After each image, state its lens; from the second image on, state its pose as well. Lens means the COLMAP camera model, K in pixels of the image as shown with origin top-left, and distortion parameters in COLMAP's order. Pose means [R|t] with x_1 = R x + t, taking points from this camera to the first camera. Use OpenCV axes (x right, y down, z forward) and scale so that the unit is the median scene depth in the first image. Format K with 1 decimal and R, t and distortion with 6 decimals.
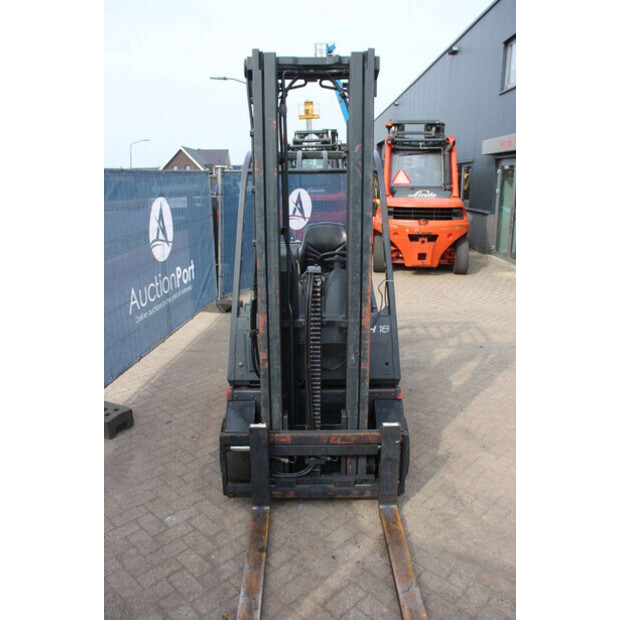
lens RADIAL K [[509.1, 0, 311.2], [0, 509.1, 312.6], [0, 0, 1]] dist [-0.159962, 0.134841]
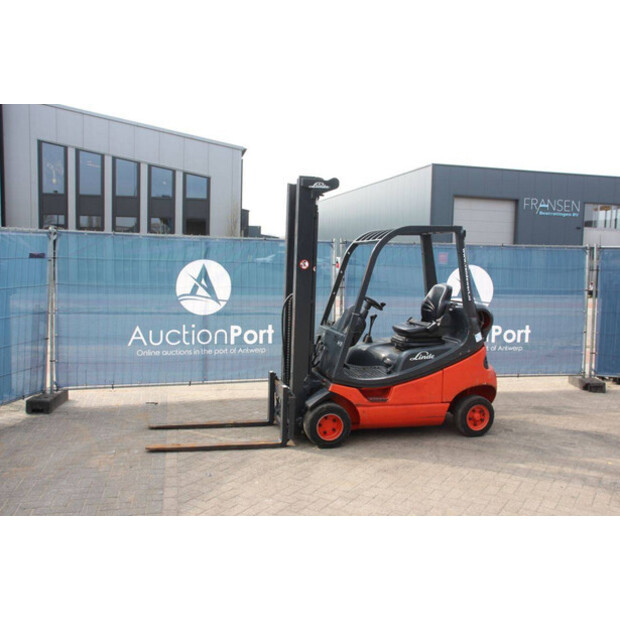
lens RADIAL K [[598.4, 0, 306.8], [0, 598.4, 311.4], [0, 0, 1]] dist [-0.070950, 0.000000]
pose [[0.217555, 0.091257, -0.971772, 2.000585], [-0.267045, 0.963196, 0.030667, -0.095362], [0.938806, 0.252835, 0.233918, 0.516100]]
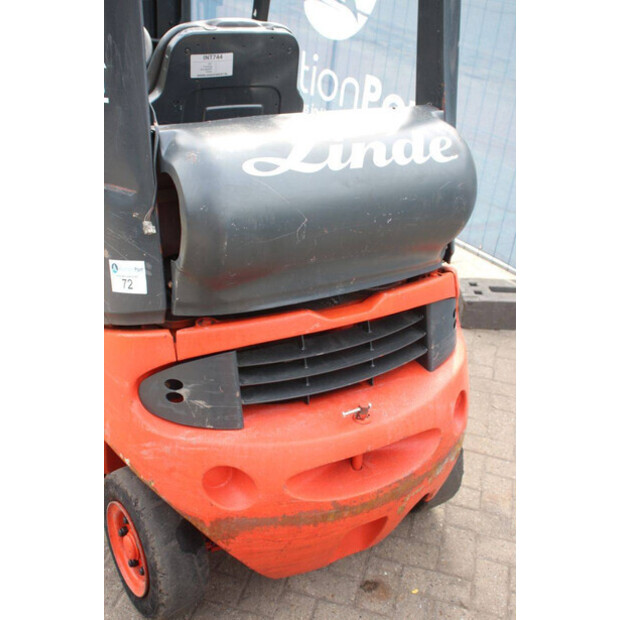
lens RADIAL K [[779.2, 0, 311.9], [0, 779.2, 307.6], [0, 0, 1]] dist [0.015292, 0.000000]
pose [[-0.859924, 0.188208, -0.474455, 0.335236], [-0.194066, 0.739173, 0.644951, -0.506563], [0.472090, 0.646684, -0.599108, 2.008017]]
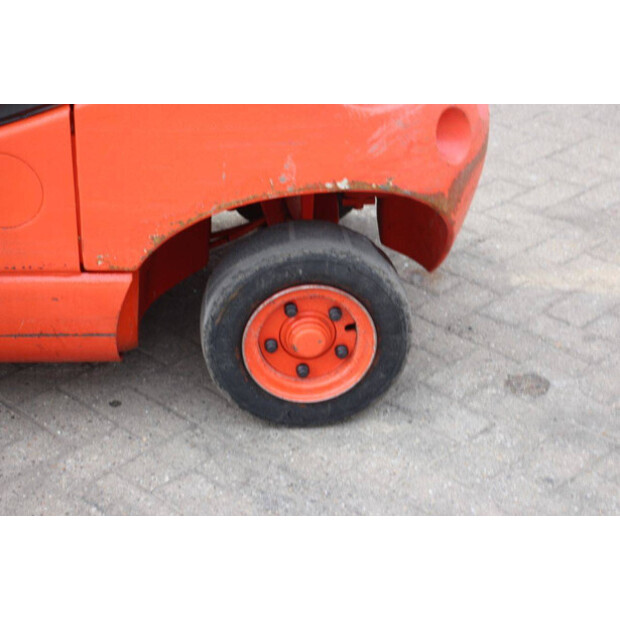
lens RADIAL K [[1468.9, 0, 310.8], [0, 1468.9, 308.1], [0, 0, 1]] dist [0.412281, 0.000000]
pose [[0.018608, 0.492851, -0.869915, 1.025275], [-0.266391, 0.841058, 0.470804, -0.321528], [0.963685, 0.222977, 0.146941, 1.486836]]
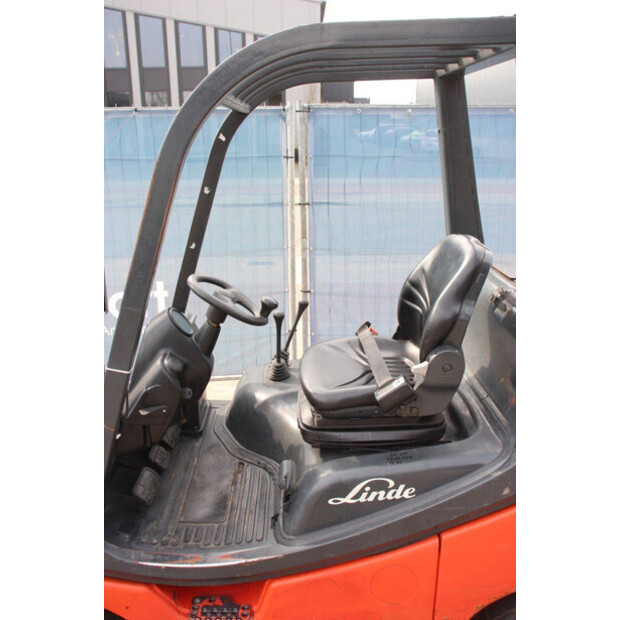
lens RADIAL K [[562.6, 0, 311.0], [0, 562.6, 316.2], [0, 0, 1]] dist [-0.097145, 0.076804]
pose [[0.027658, 0.316181, -0.948296, 0.645484], [-0.246086, 0.921616, 0.300108, -0.309779], [0.968853, 0.225062, 0.103298, 1.219659]]
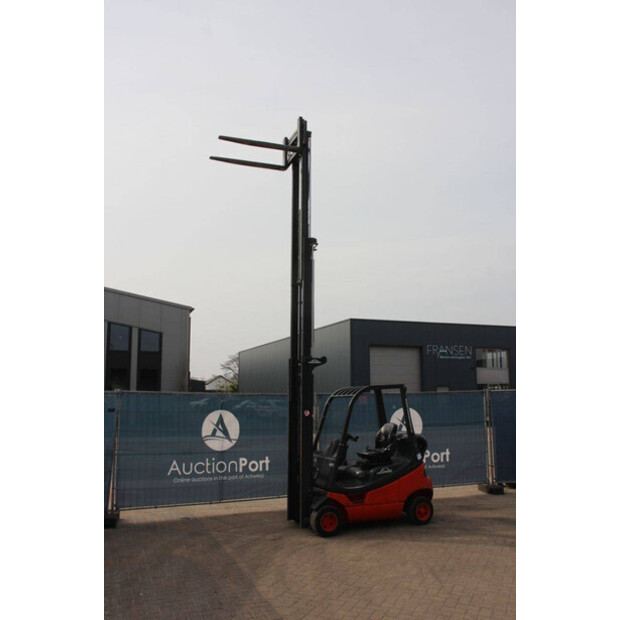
lens RADIAL K [[562.6, 0, 306.5], [0, 562.6, 313.2], [0, 0, 1]] dist [-0.097145, 0.076804]
pose [[0.352015, -0.143592, -0.924914, 2.745533], [-0.229889, 0.944630, -0.234147, 0.004383], [0.907324, 0.295051, 0.299514, -0.057038]]
